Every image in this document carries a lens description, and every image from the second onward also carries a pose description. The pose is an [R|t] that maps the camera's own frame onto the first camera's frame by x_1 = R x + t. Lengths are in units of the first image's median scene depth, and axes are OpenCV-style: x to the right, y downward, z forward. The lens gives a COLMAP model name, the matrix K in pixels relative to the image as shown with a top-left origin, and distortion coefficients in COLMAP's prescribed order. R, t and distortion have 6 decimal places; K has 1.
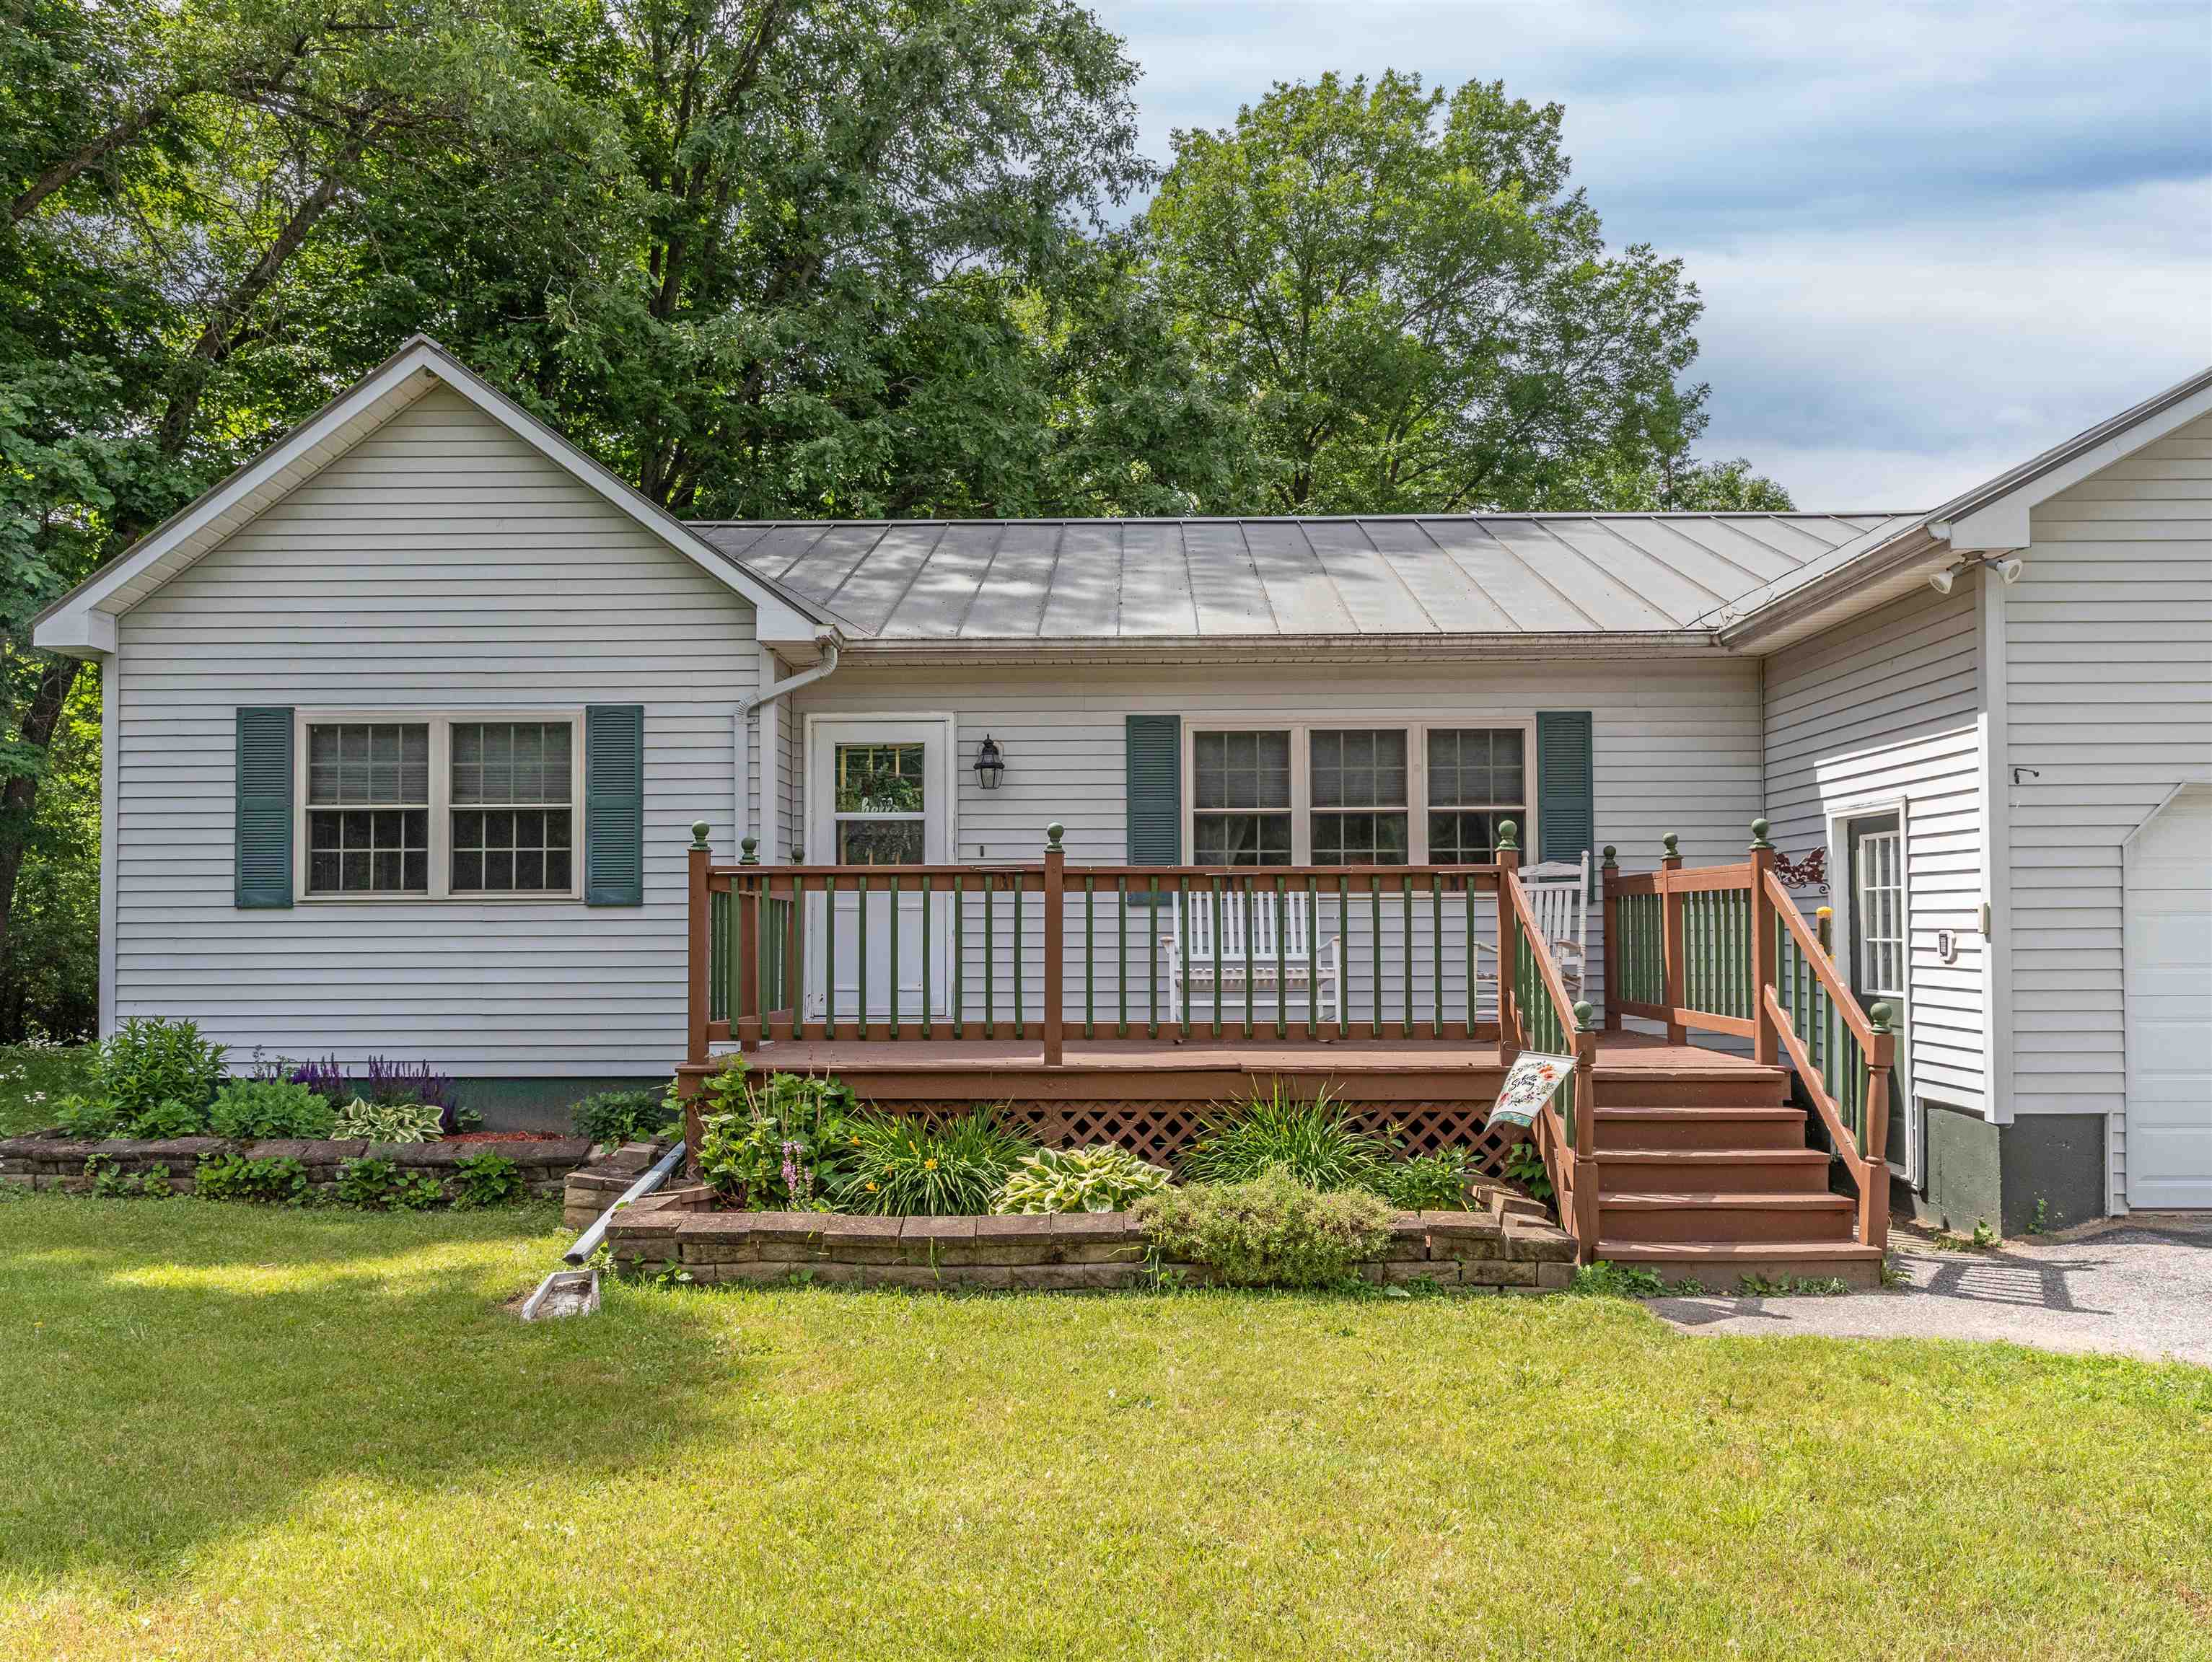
lens RADIAL K [[1546.5, 0, 1105.3], [0, 1546.5, 894.0], [0, 0, 1]] dist [0.001970, 0.000130]
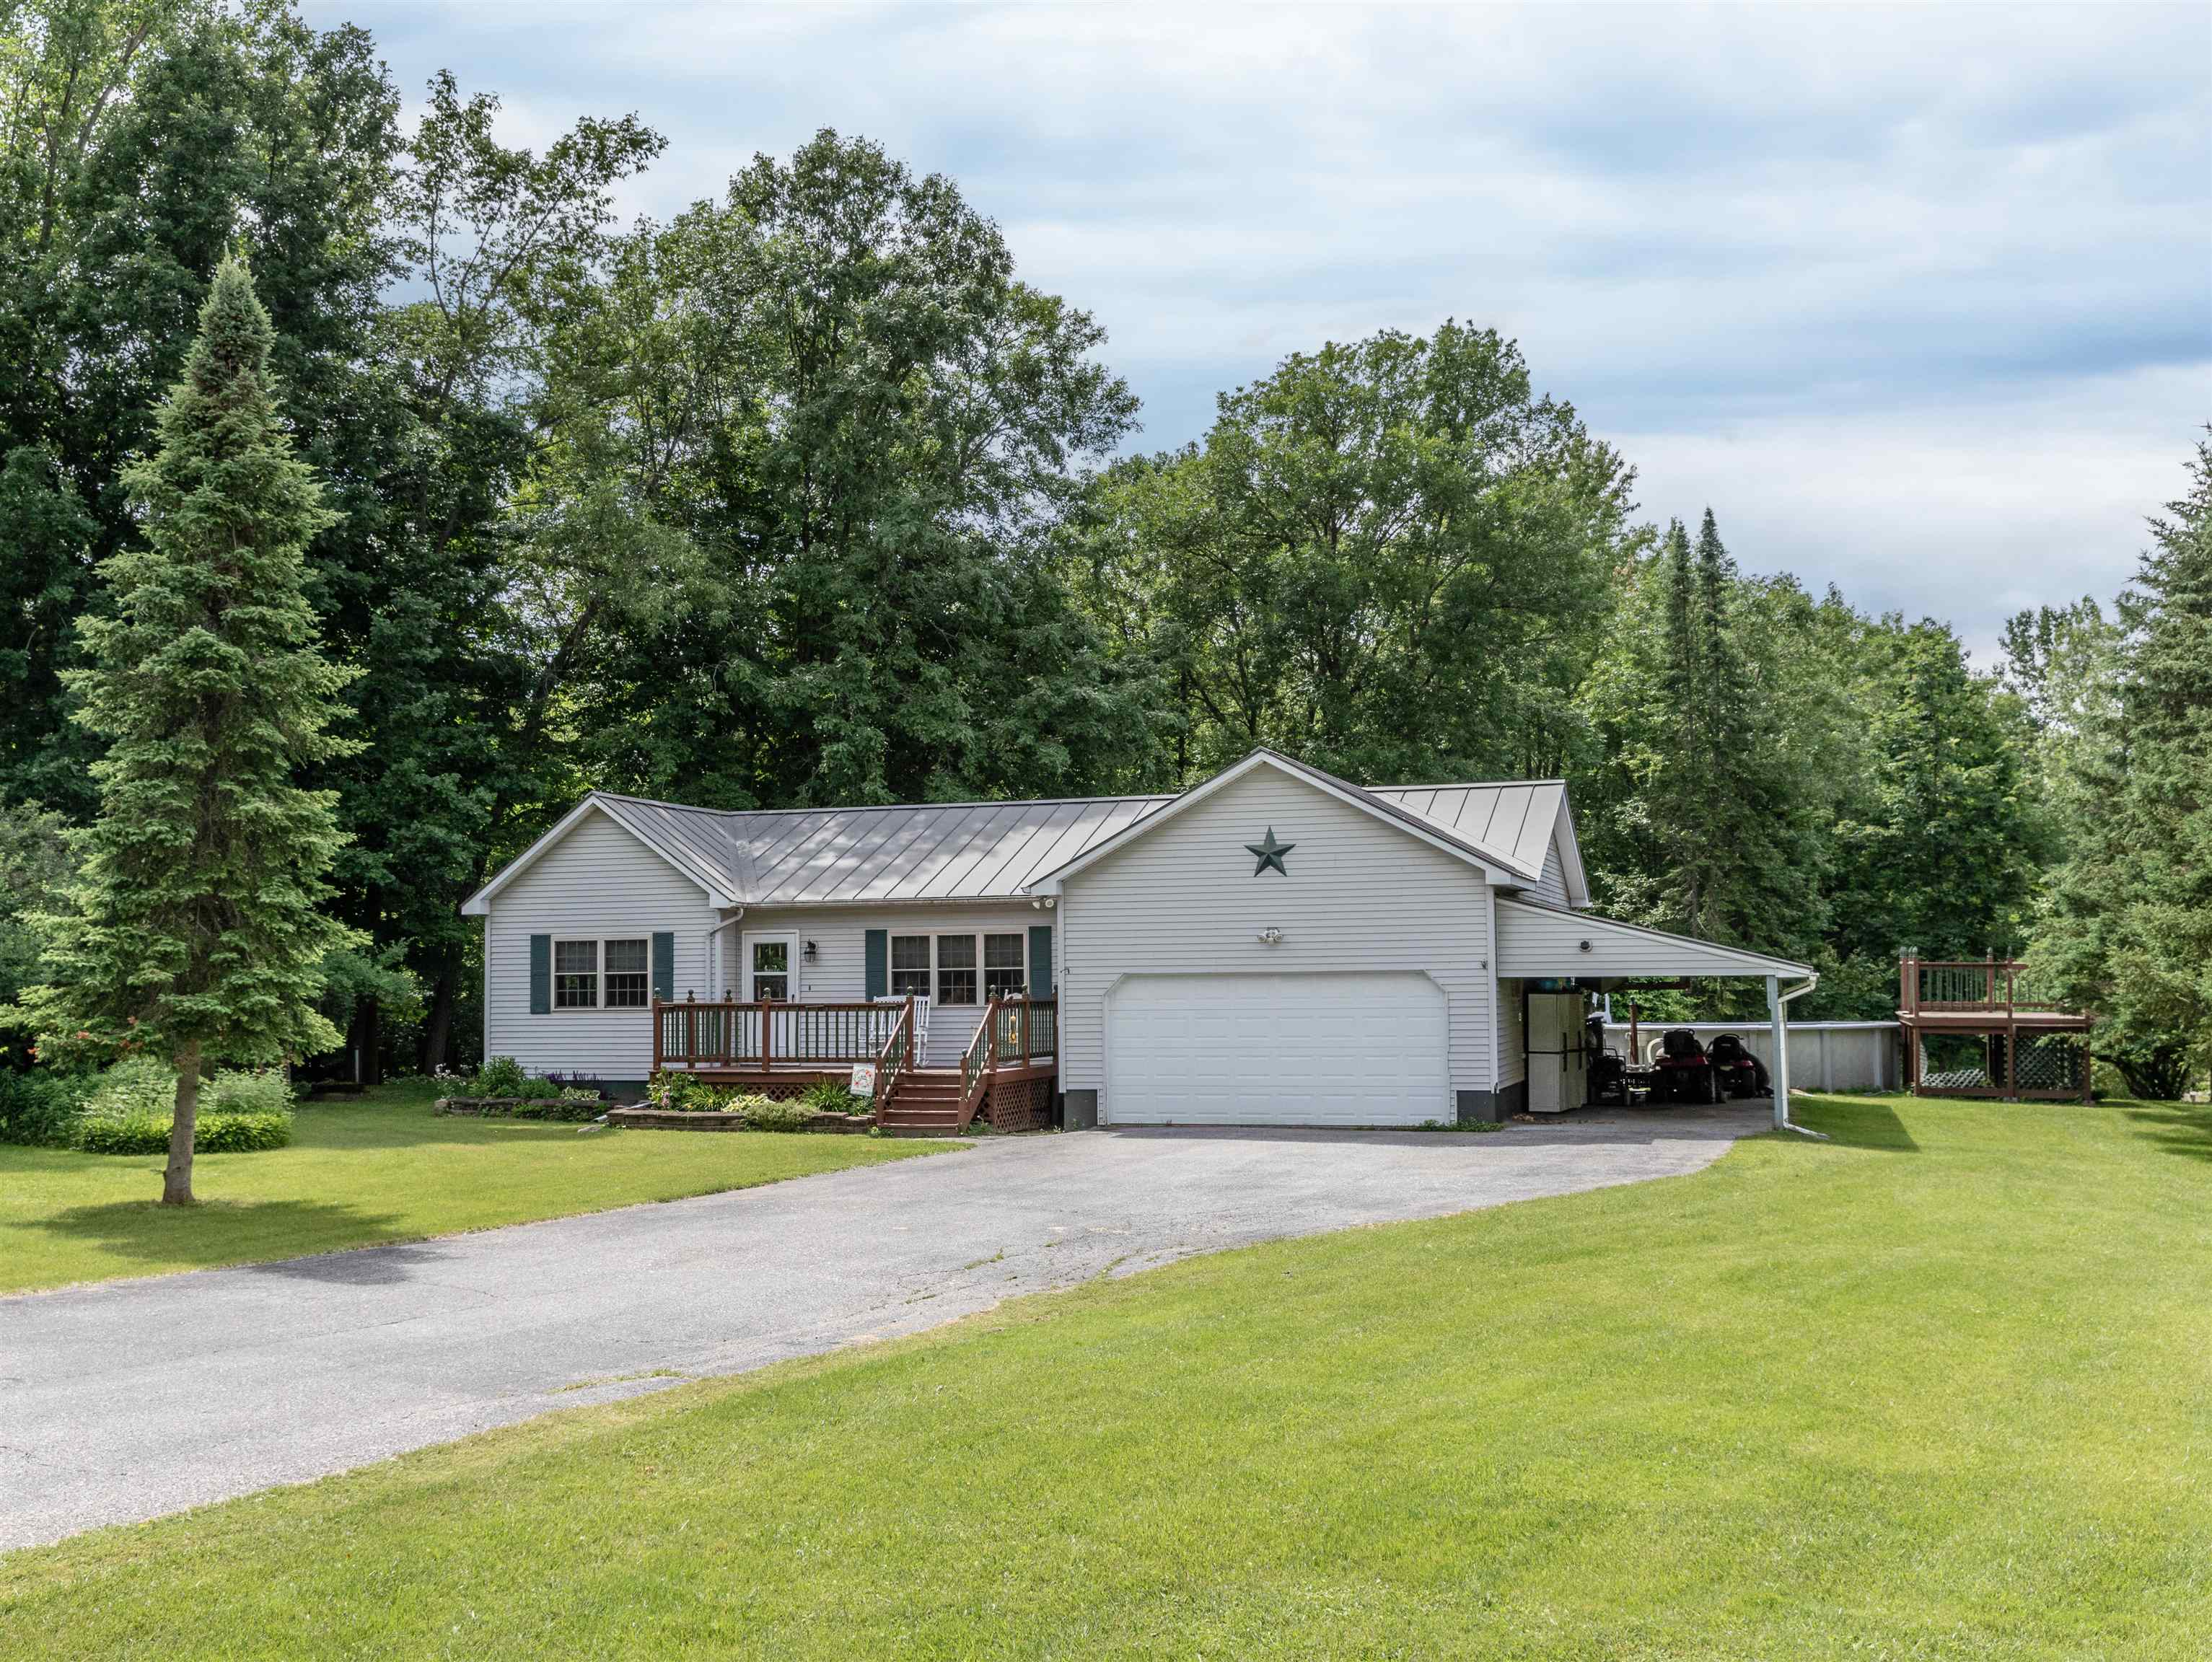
lens RADIAL K [[2049.7, 0, 1106.0], [0, 2049.7, 831.0], [0, 0, 1]] dist [0.004195, 0.000666]
pose [[0.958497, -0.026053, -0.283910, 1.324148], [0.010757, 0.998412, -0.055303, -0.094974], [0.284900, 0.049953, 0.957255, -1.994685]]
